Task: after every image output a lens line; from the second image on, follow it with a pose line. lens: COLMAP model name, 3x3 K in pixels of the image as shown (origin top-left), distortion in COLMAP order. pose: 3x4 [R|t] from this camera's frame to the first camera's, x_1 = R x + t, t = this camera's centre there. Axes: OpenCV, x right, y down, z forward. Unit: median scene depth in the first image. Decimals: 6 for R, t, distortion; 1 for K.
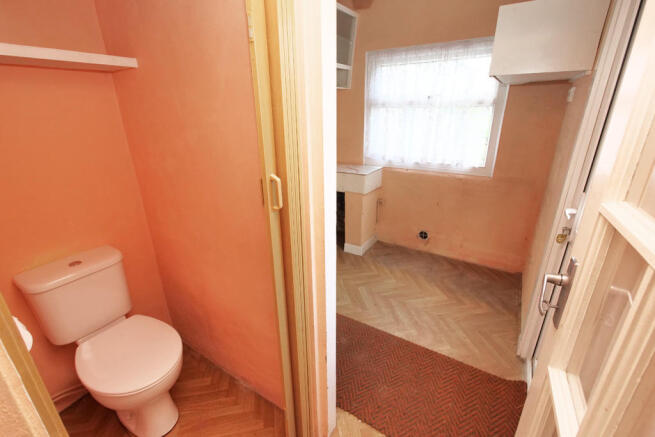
lens RADIAL K [[294.0, 0, 327.5], [0, 294.0, 218.5], [0, 0, 1]] dist [0.036075, -0.000041]
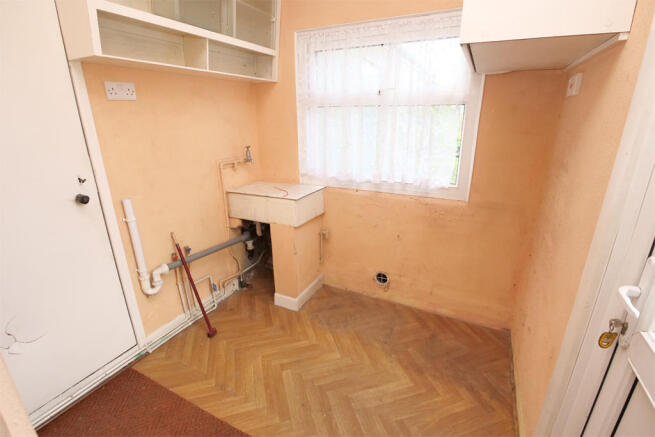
lens RADIAL K [[301.6, 0, 327.5], [0, 301.6, 218.5], [0, 0, 1]] dist [-0.000982, 0.000075]
pose [[0.995973, -0.020416, 0.087294, 0.140443], [0.023785, 0.999005, -0.037719, -0.073728], [-0.086438, 0.039644, 0.995468, 0.282593]]
